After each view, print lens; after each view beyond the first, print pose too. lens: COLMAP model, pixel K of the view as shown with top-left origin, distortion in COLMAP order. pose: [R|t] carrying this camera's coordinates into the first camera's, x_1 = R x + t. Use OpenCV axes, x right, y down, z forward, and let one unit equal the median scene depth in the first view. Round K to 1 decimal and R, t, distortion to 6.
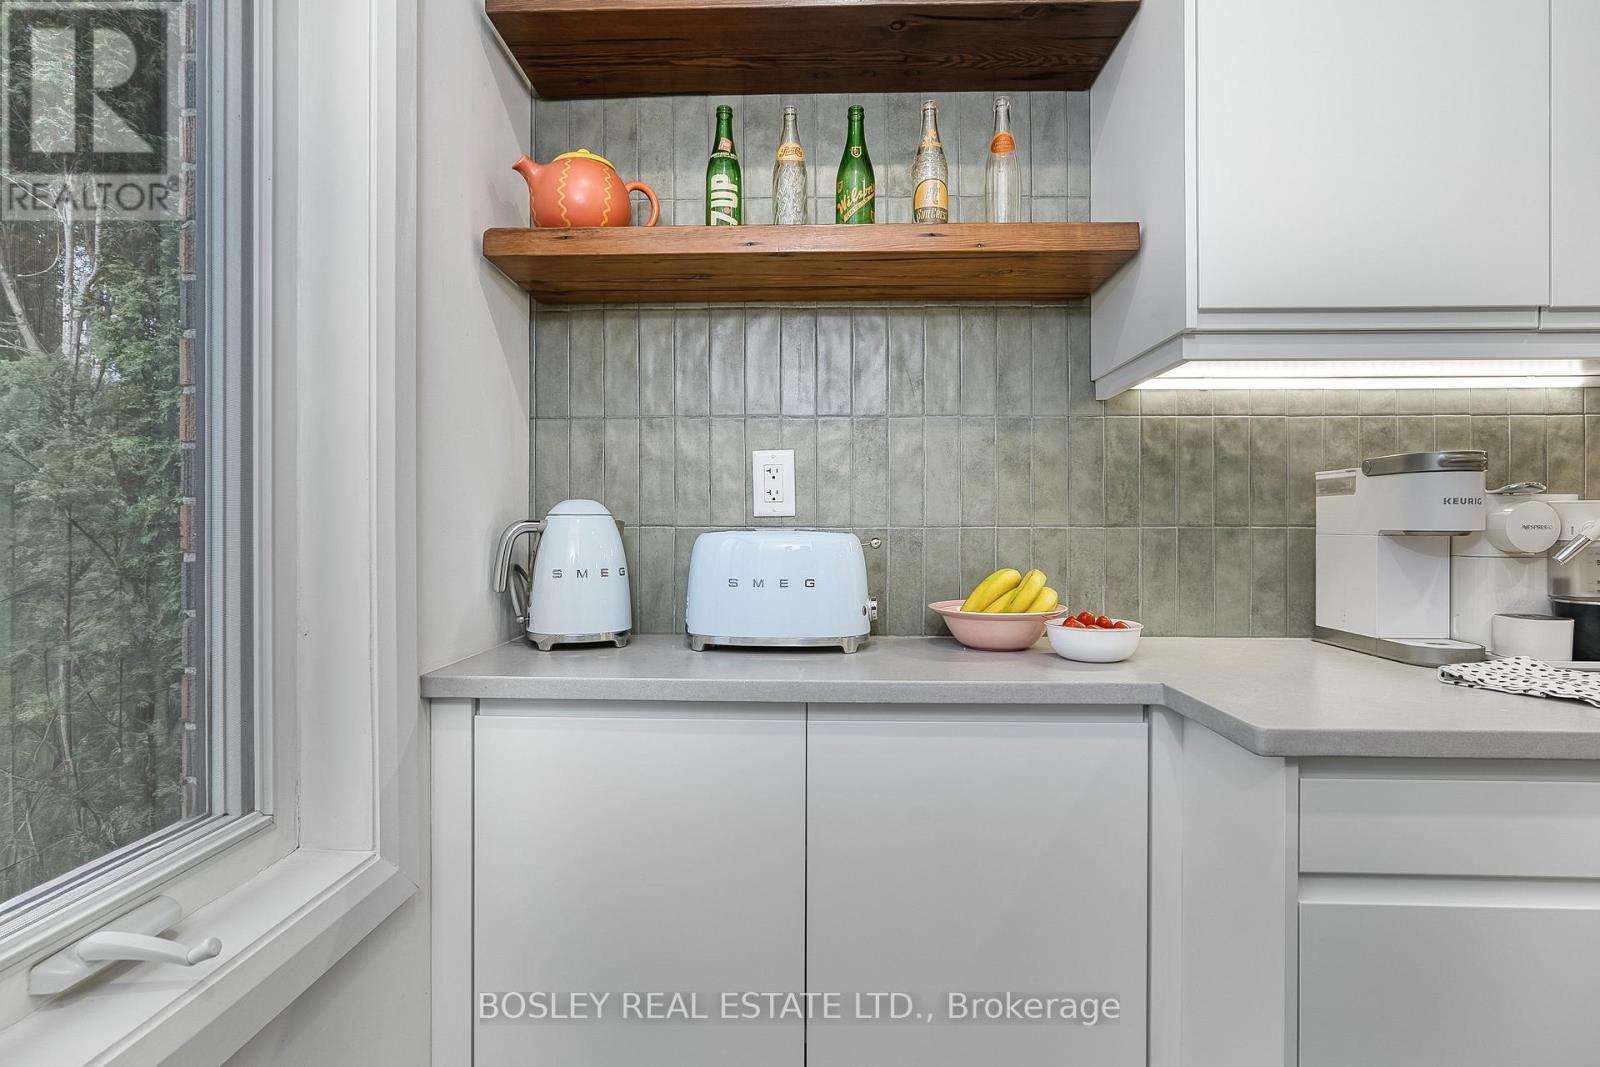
lens RADIAL K [[841.3, 0, 793.3], [0, 841.3, 525.2], [0, 0, 1]] dist [-0.001785, 0.000575]
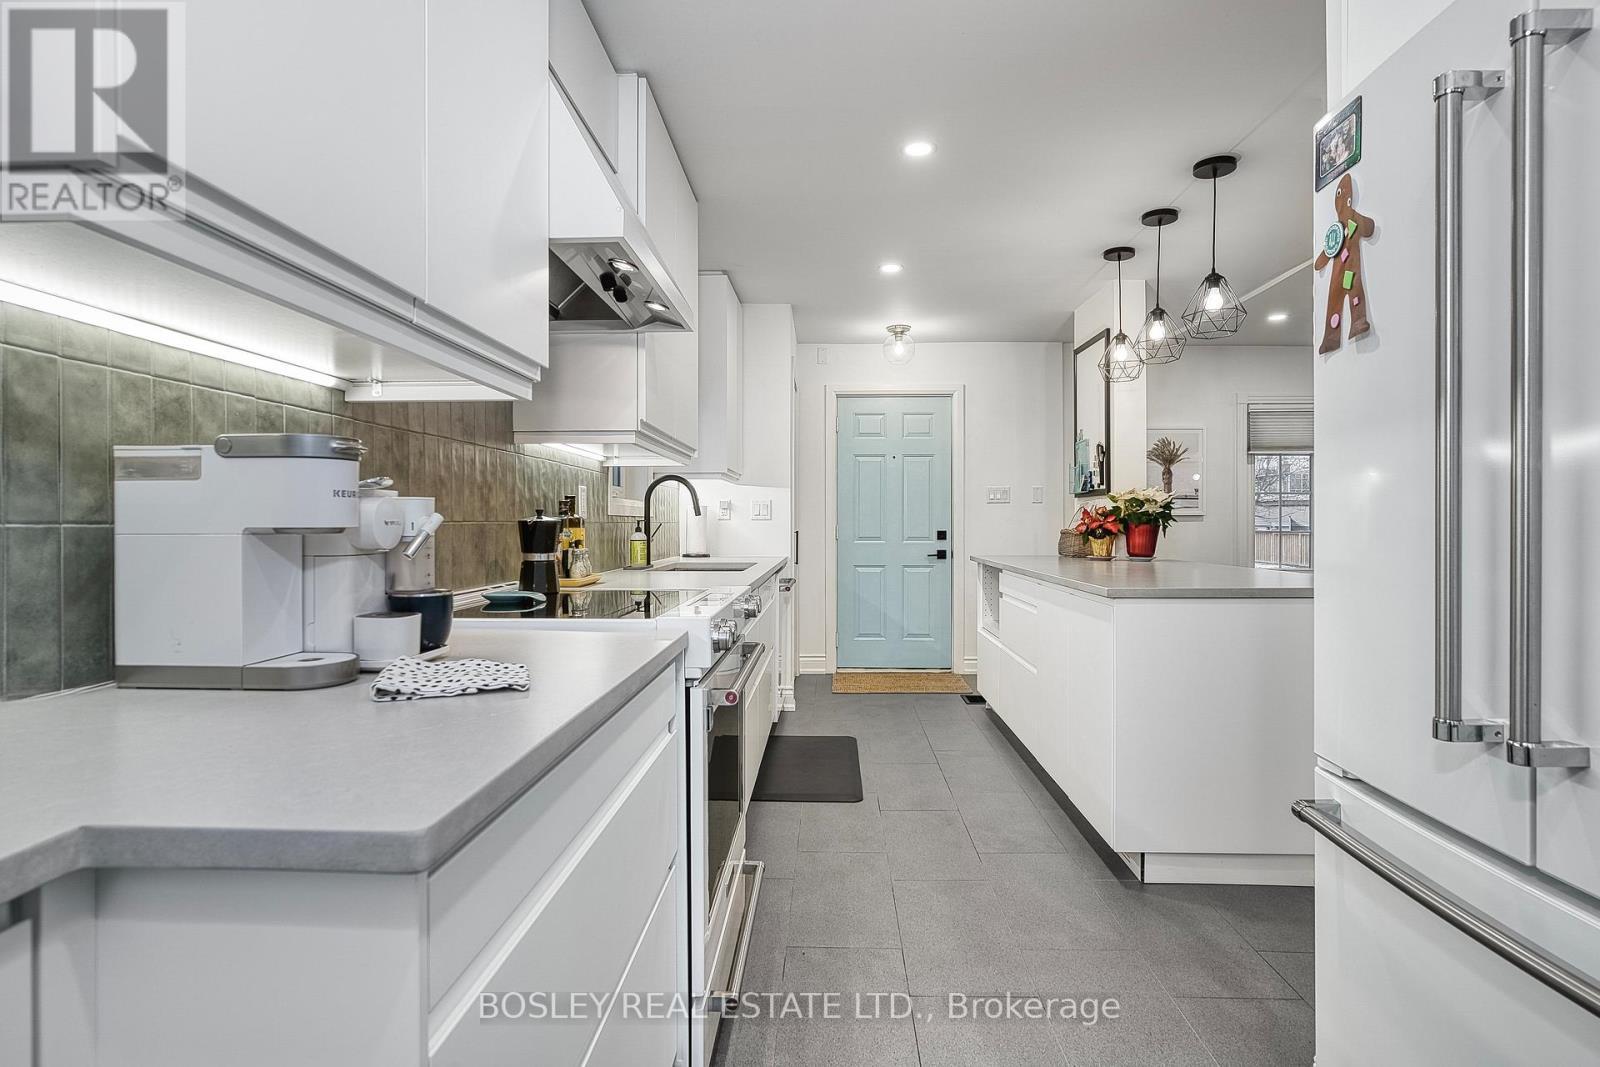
lens RADIAL K [[802.3, 0, 793.0], [0, 802.3, 522.2], [0, 0, 1]] dist [-0.002610, 0.007946]
pose [[0.012024, -0.002343, 0.999925, -0.038254], [0.003390, 0.999992, 0.002303, 0.000543], [-0.999922, 0.003362, 0.012032, 0.418187]]
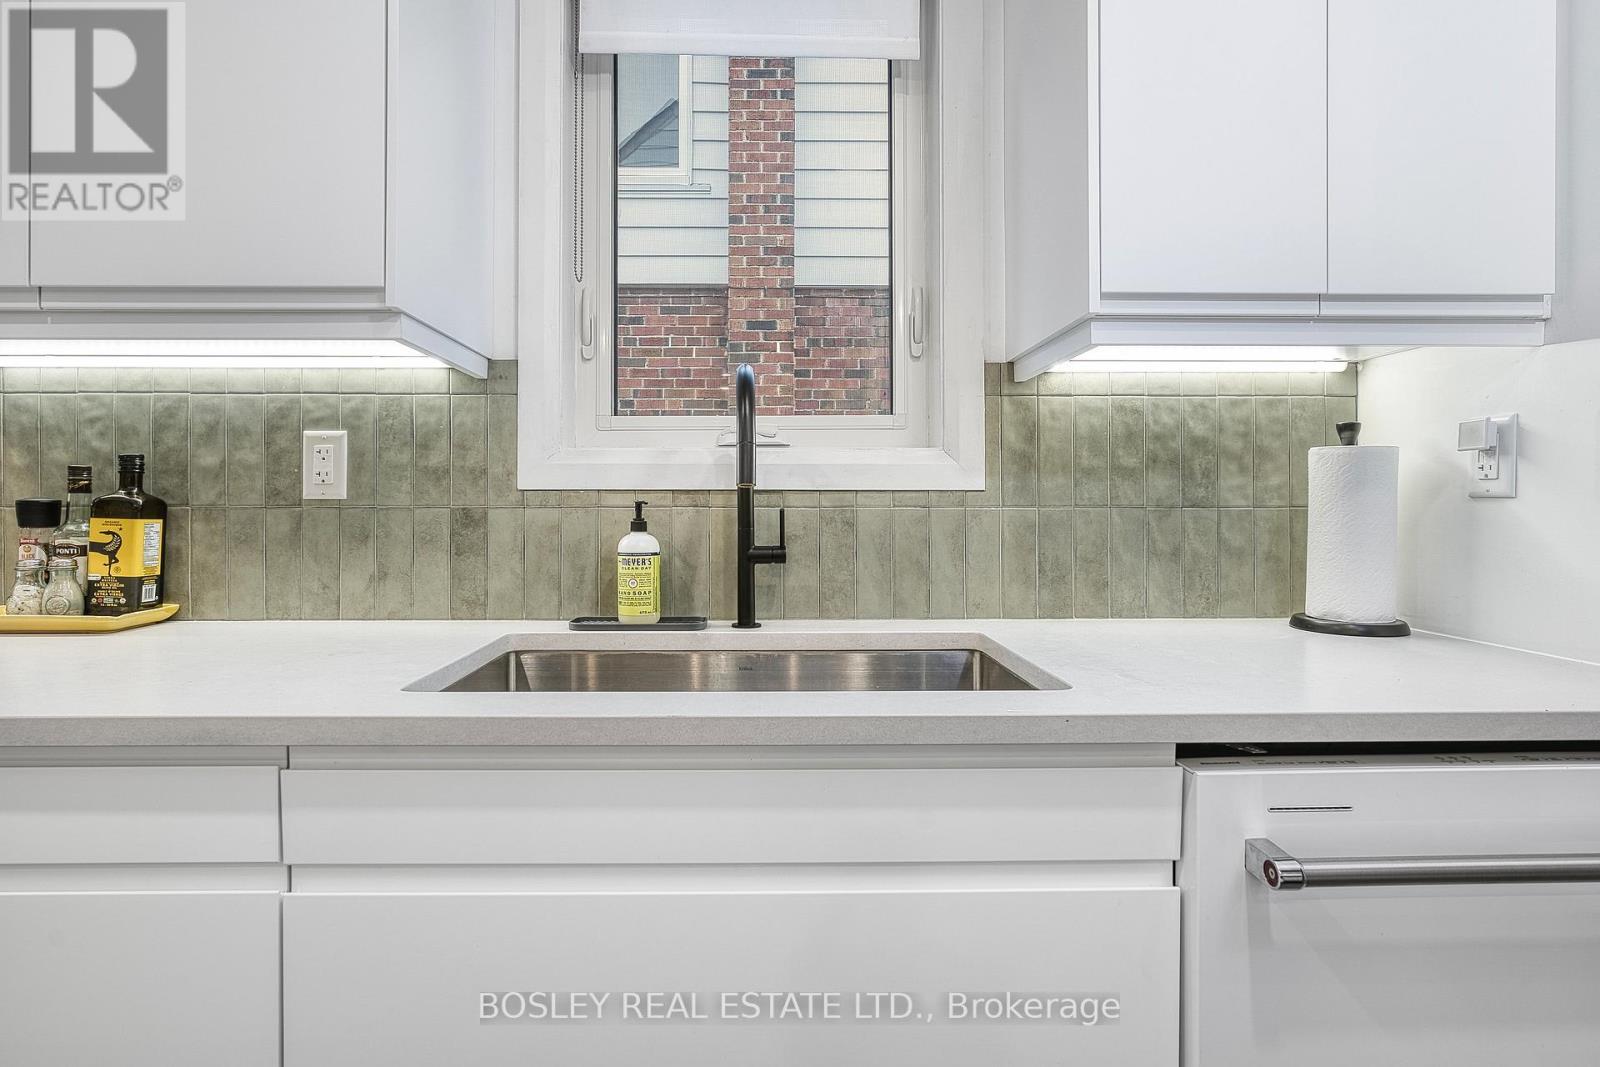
lens RADIAL K [[844.2, 0, 768.0], [0, 844.2, 508.8], [0, 0, 1]] dist [-0.034413, 0.023079]
pose [[0.998938, -0.003417, 0.045952, 2.374594], [0.003317, 0.999992, 0.002258, 0.005498], [-0.045960, -0.002103, 0.998941, -0.035811]]
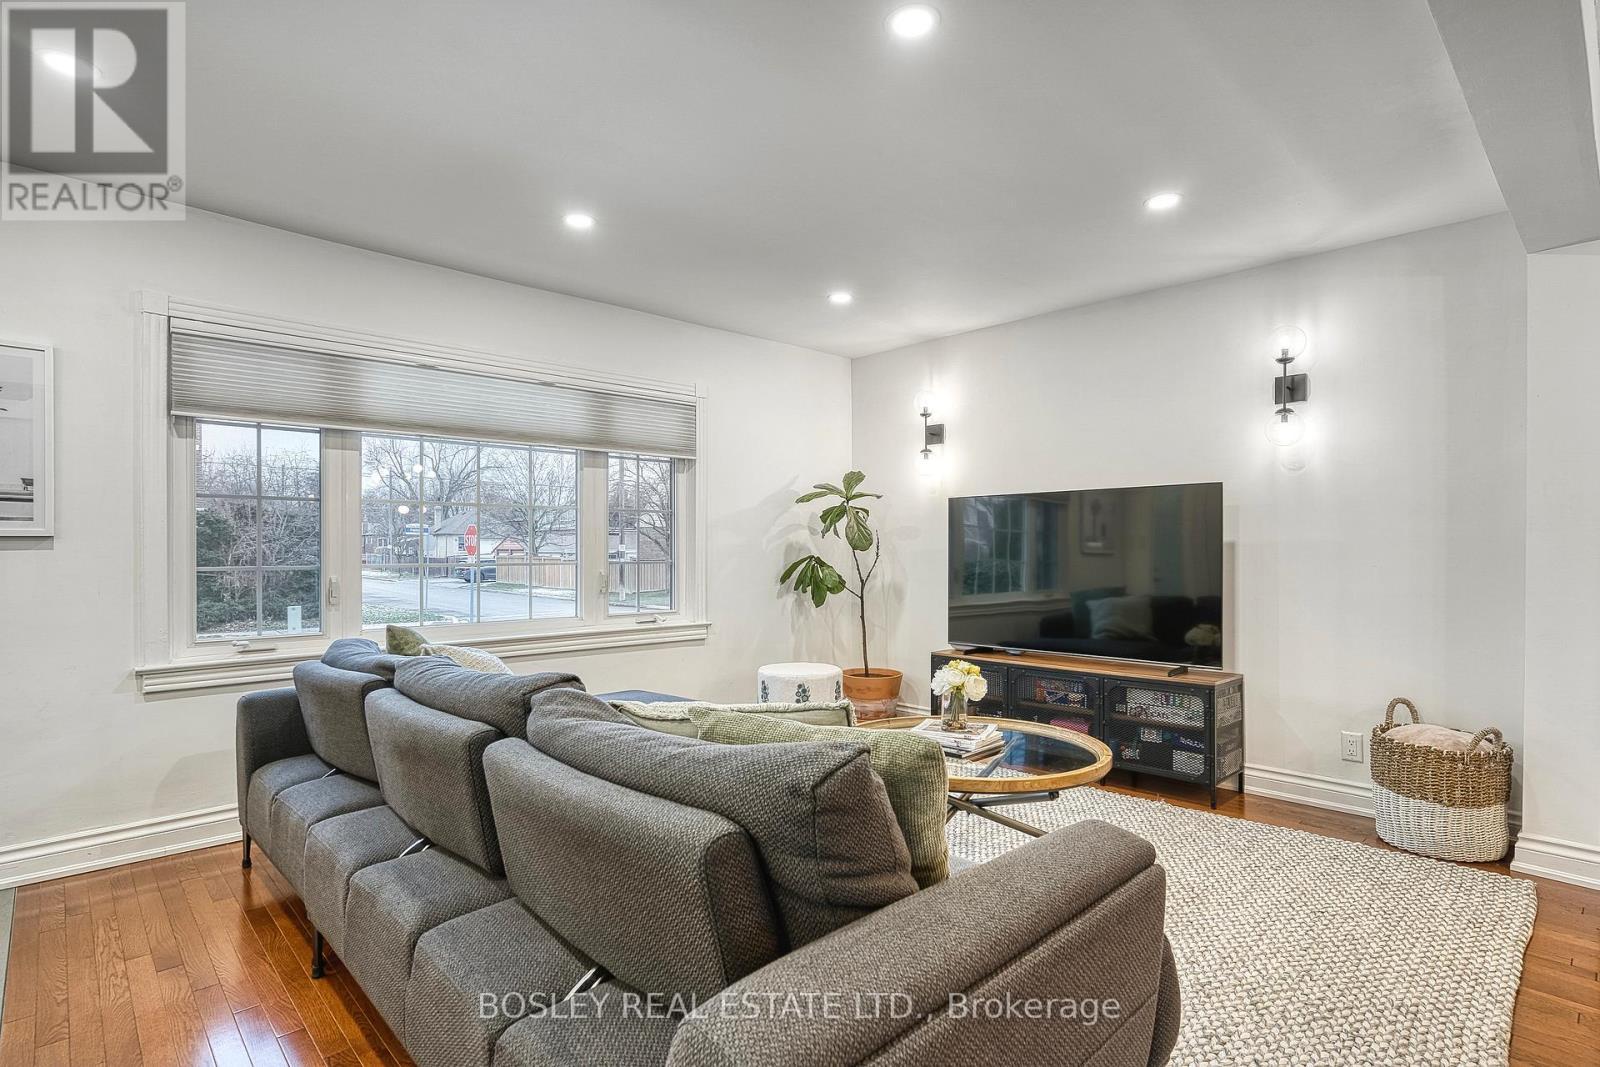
lens RADIAL K [[809.6, 0, 799.1], [0, 809.6, 536.1], [0, 0, 1]] dist [-0.017234, 0.012738]
pose [[-0.706810, 0.009378, 0.707341, 1.367664], [0.003740, 0.999948, -0.009520, 0.006354], [-0.707393, -0.004083, -0.706808, -1.436027]]
